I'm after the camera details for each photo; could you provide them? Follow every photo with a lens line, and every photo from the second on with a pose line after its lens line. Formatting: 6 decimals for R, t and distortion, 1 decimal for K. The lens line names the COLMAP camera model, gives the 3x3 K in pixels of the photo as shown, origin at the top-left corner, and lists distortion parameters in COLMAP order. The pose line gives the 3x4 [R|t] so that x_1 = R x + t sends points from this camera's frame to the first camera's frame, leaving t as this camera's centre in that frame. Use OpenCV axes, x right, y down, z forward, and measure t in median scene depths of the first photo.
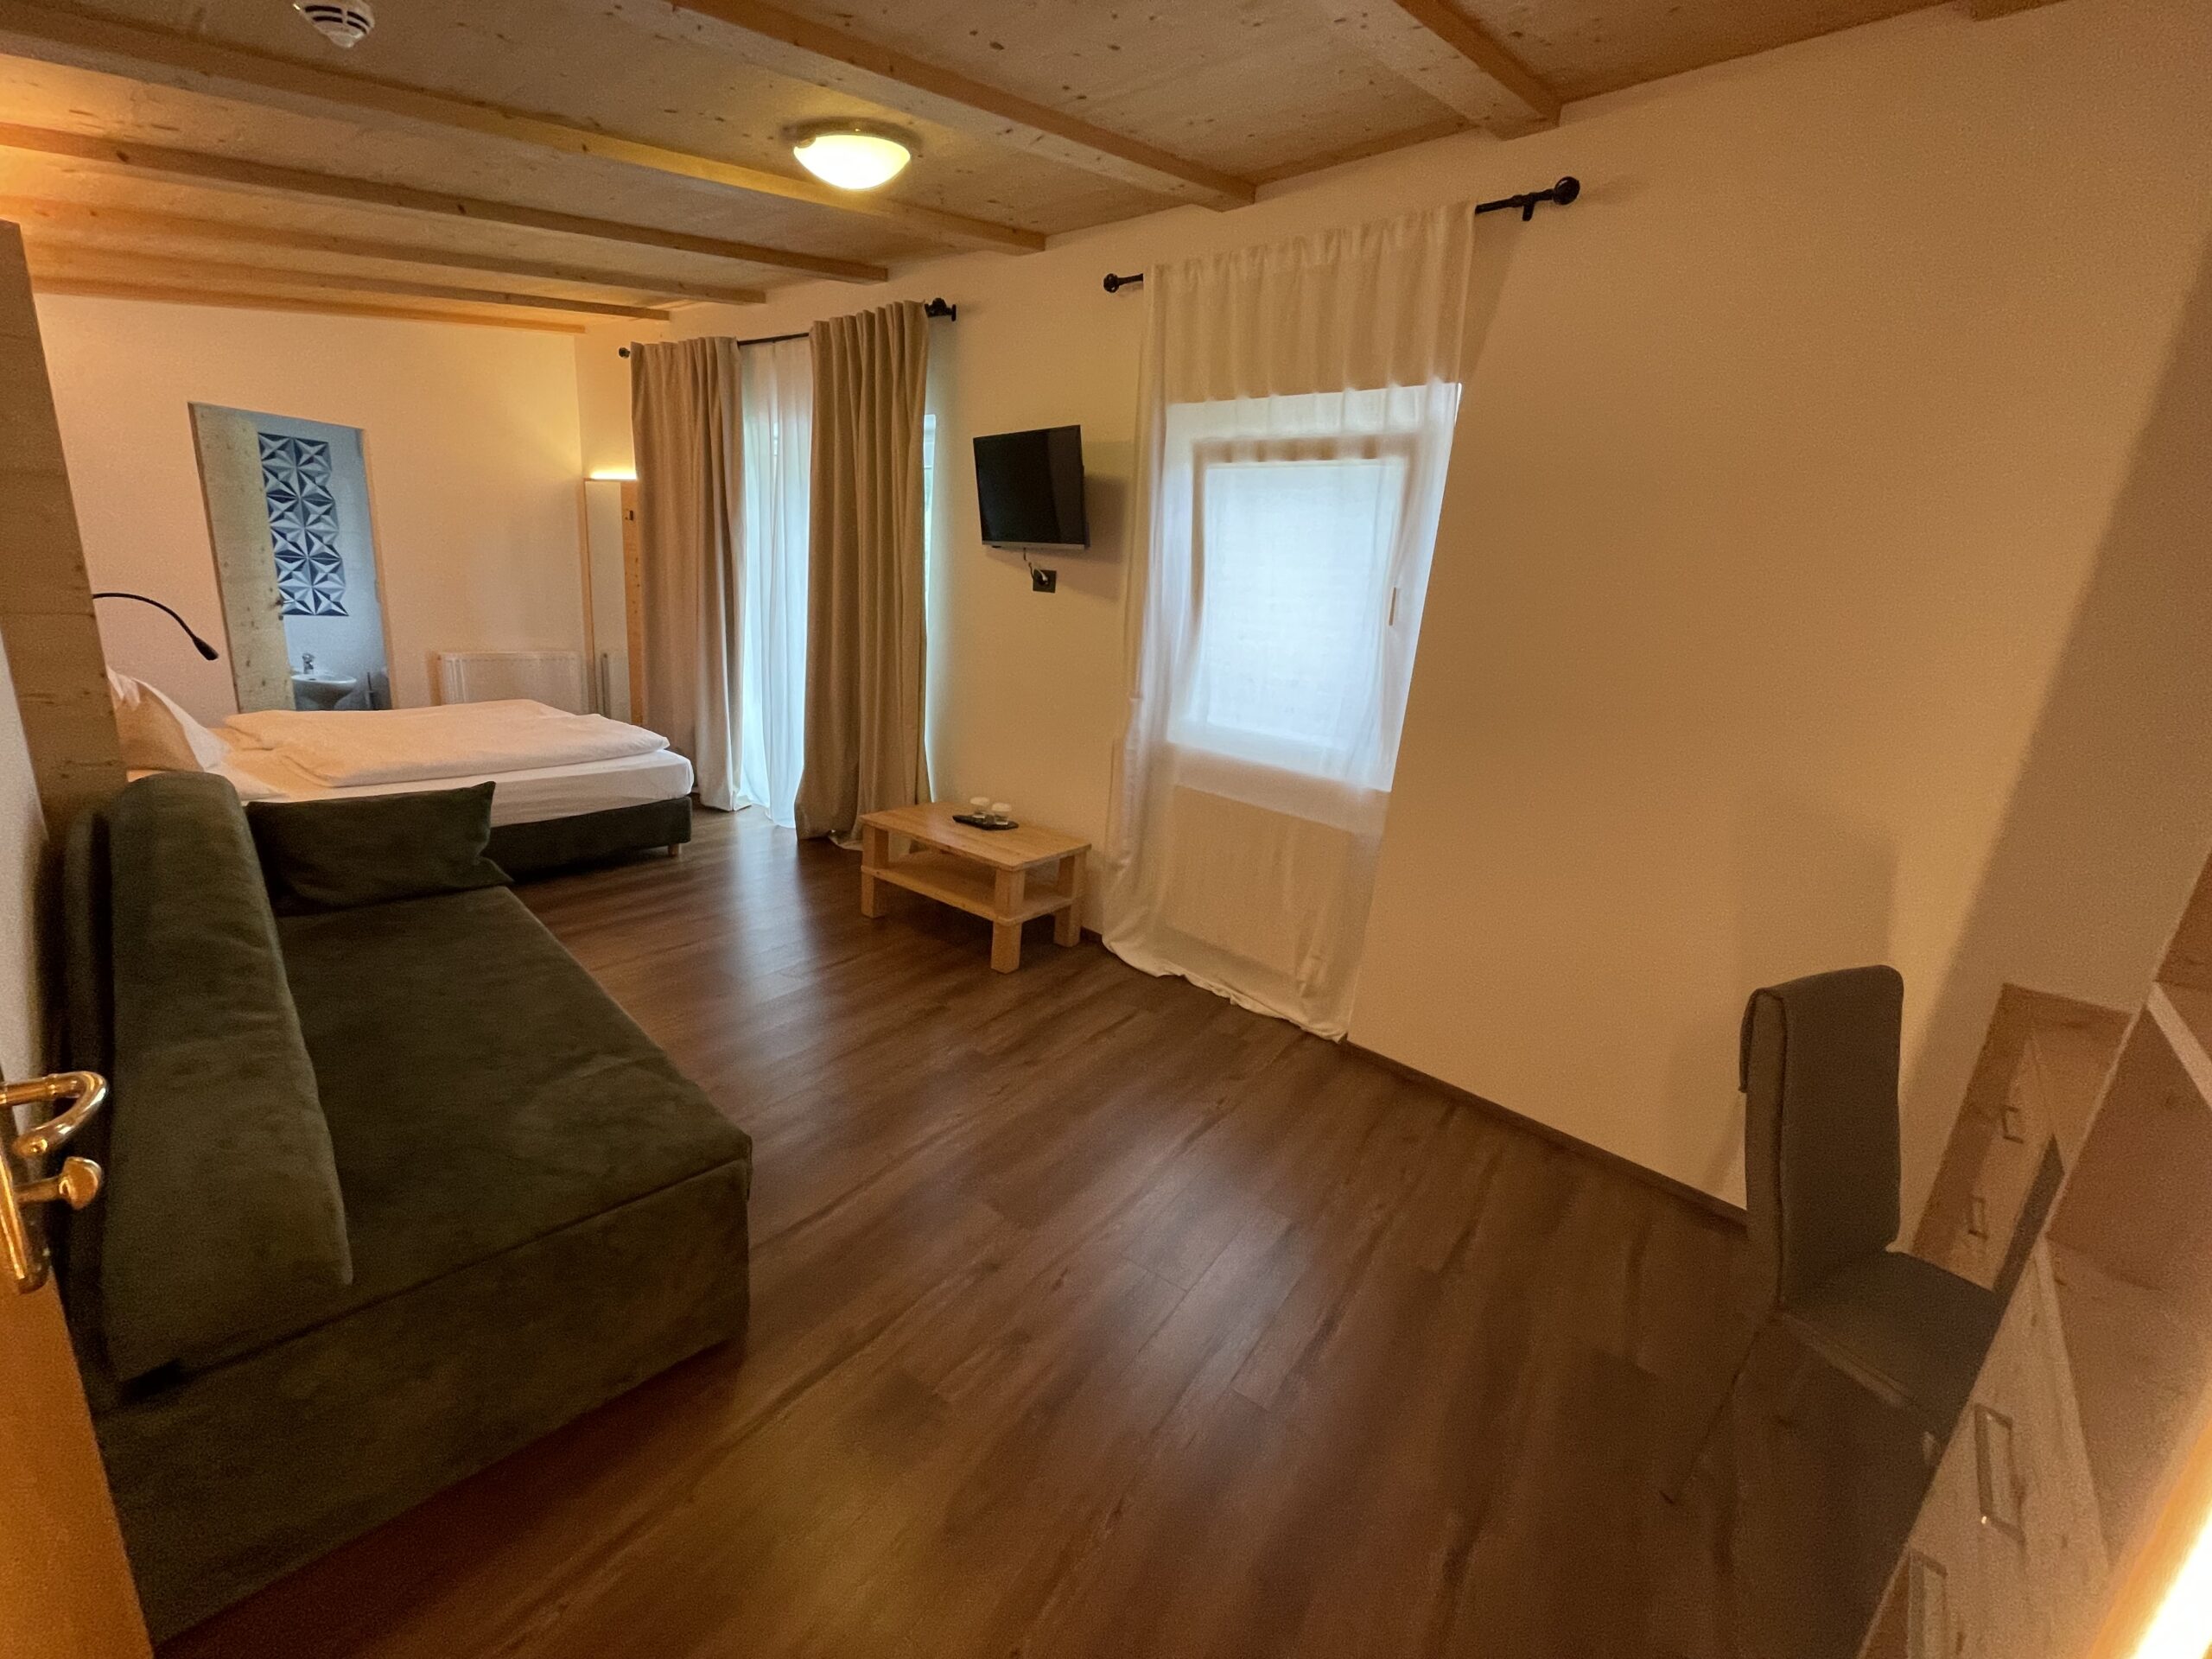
lens RADIAL K [[899.6, 0, 1106.0], [0, 899.6, 829.5], [0, 0, 1]] dist [-0.001398, 0.000070]
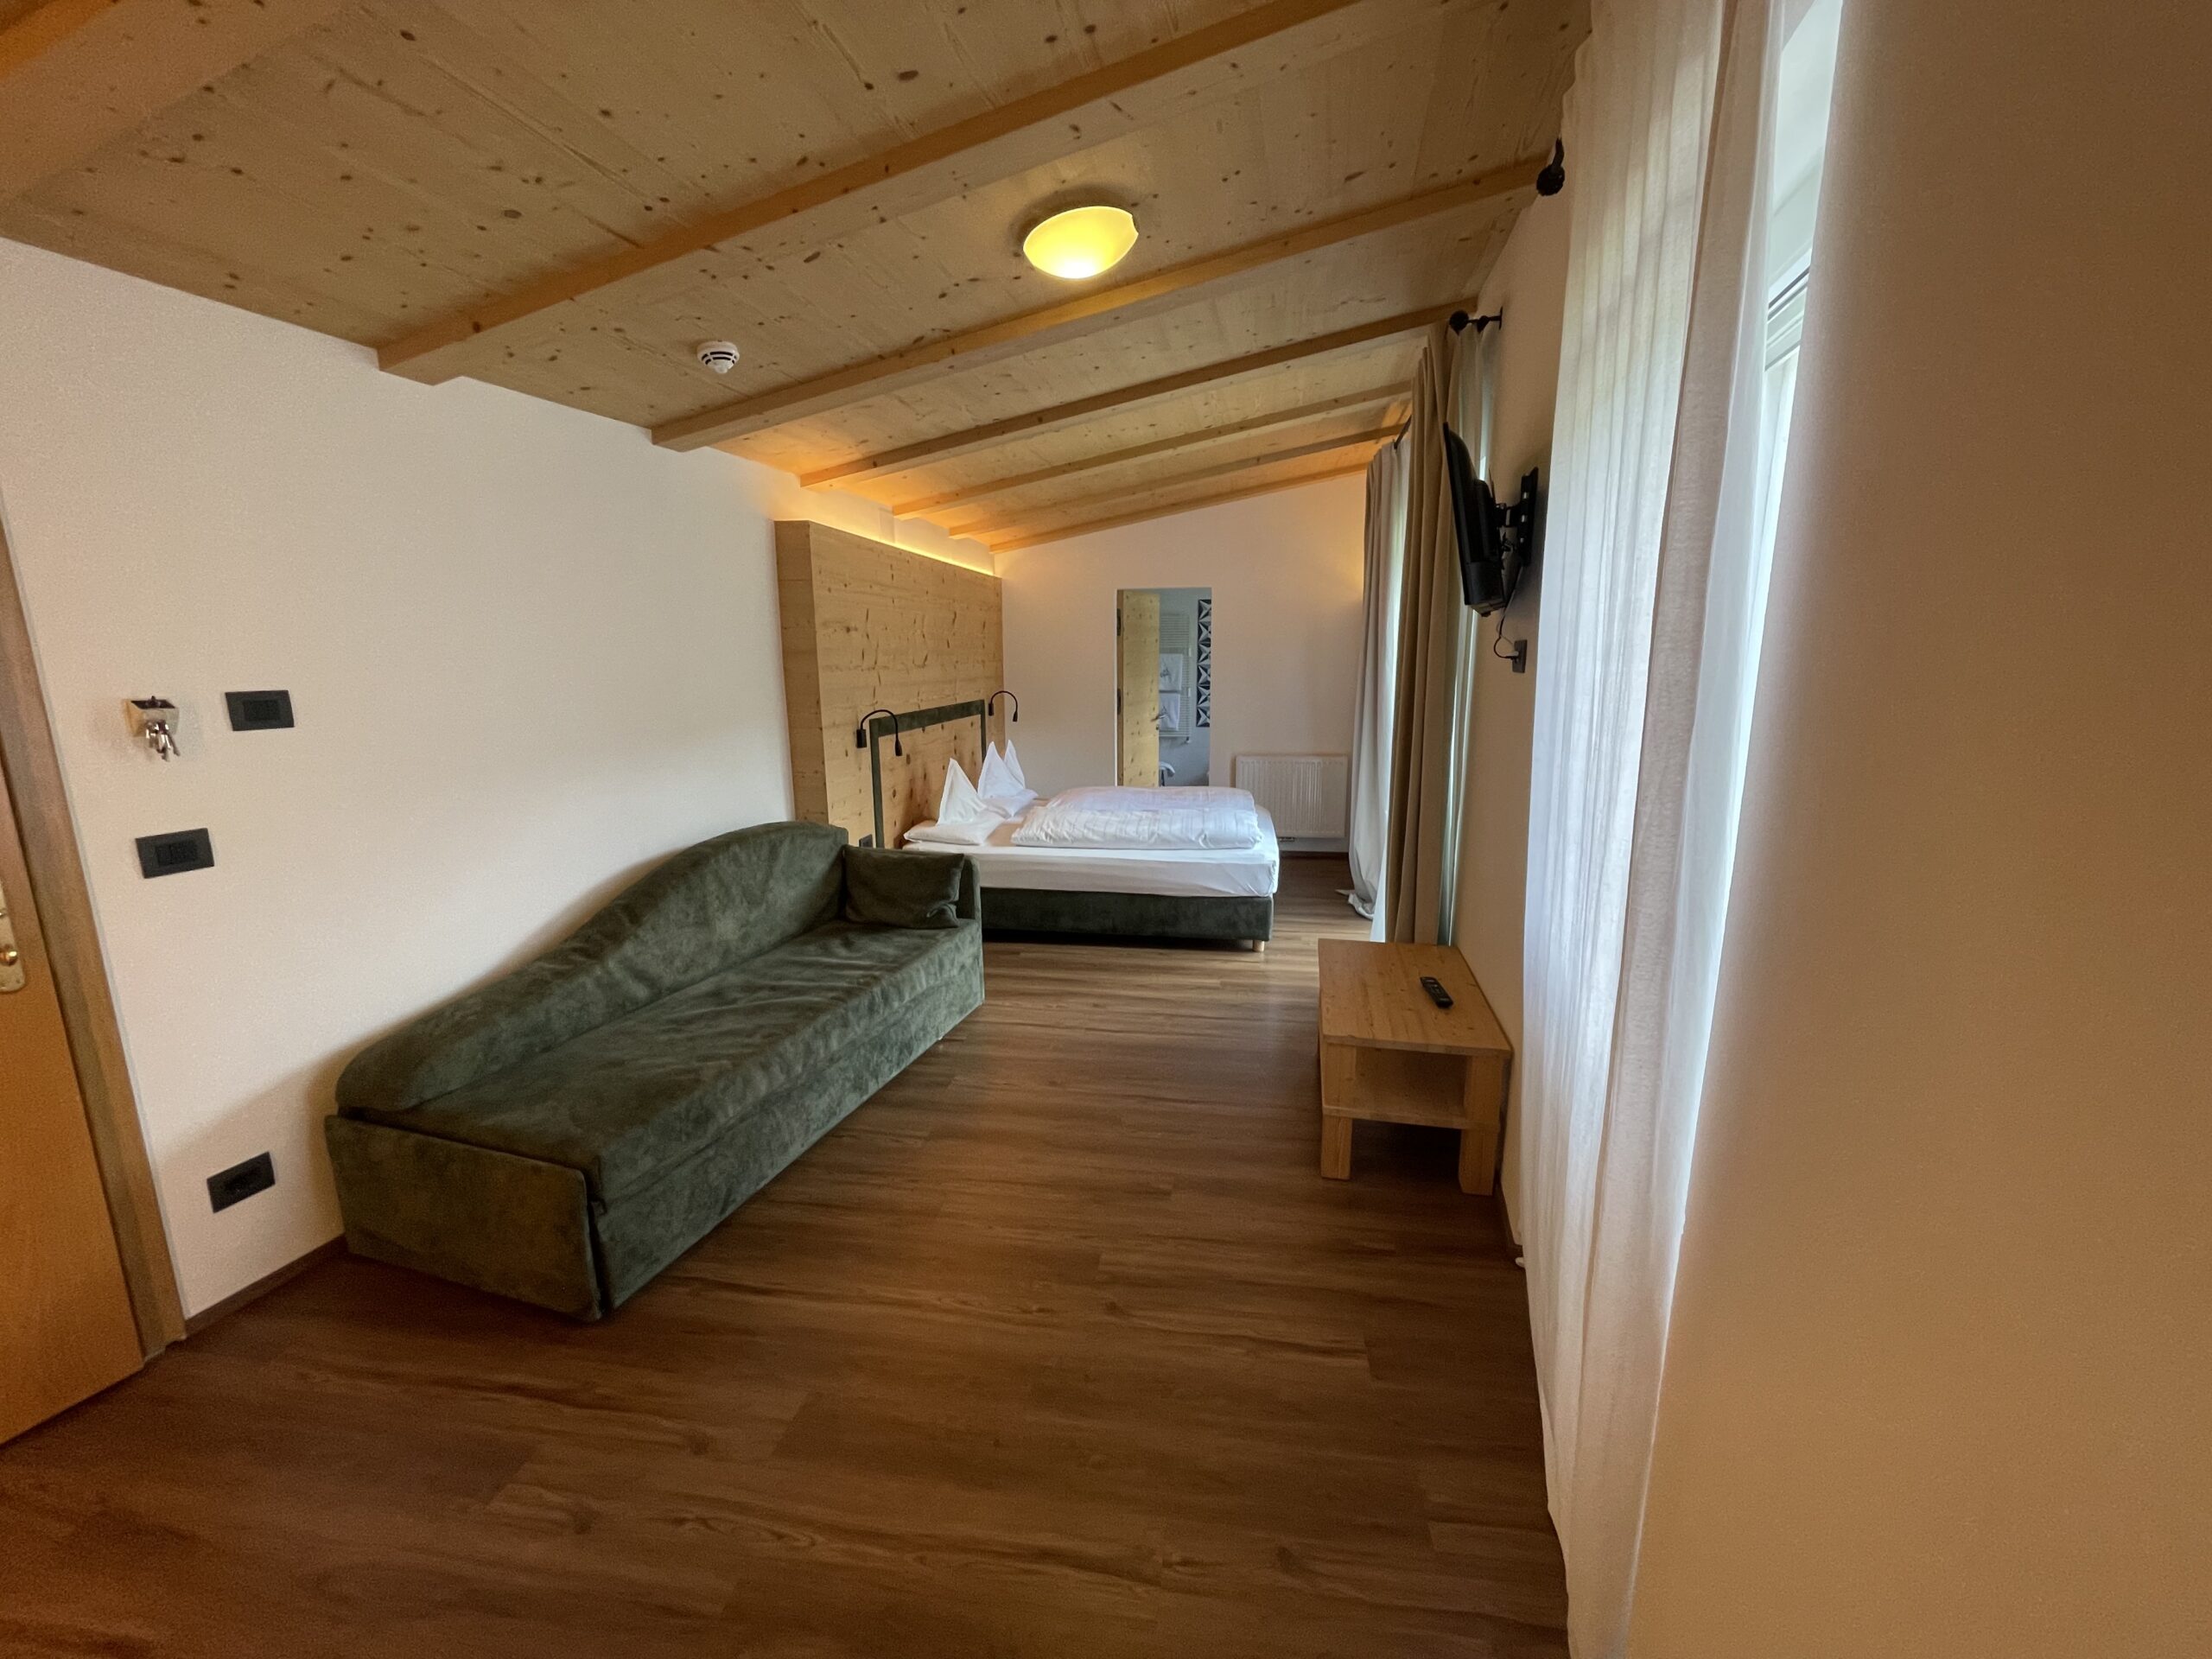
lens RADIAL K [[899.6, 0, 1106.0], [0, 899.6, 829.5], [0, 0, 1]] dist [-0.001398, 0.000070]
pose [[0.437948, 0.067570, -0.896458, 0.461607], [-0.166040, 0.986096, -0.006790, -0.093156], [0.883534, 0.151821, 0.443078, 0.508567]]
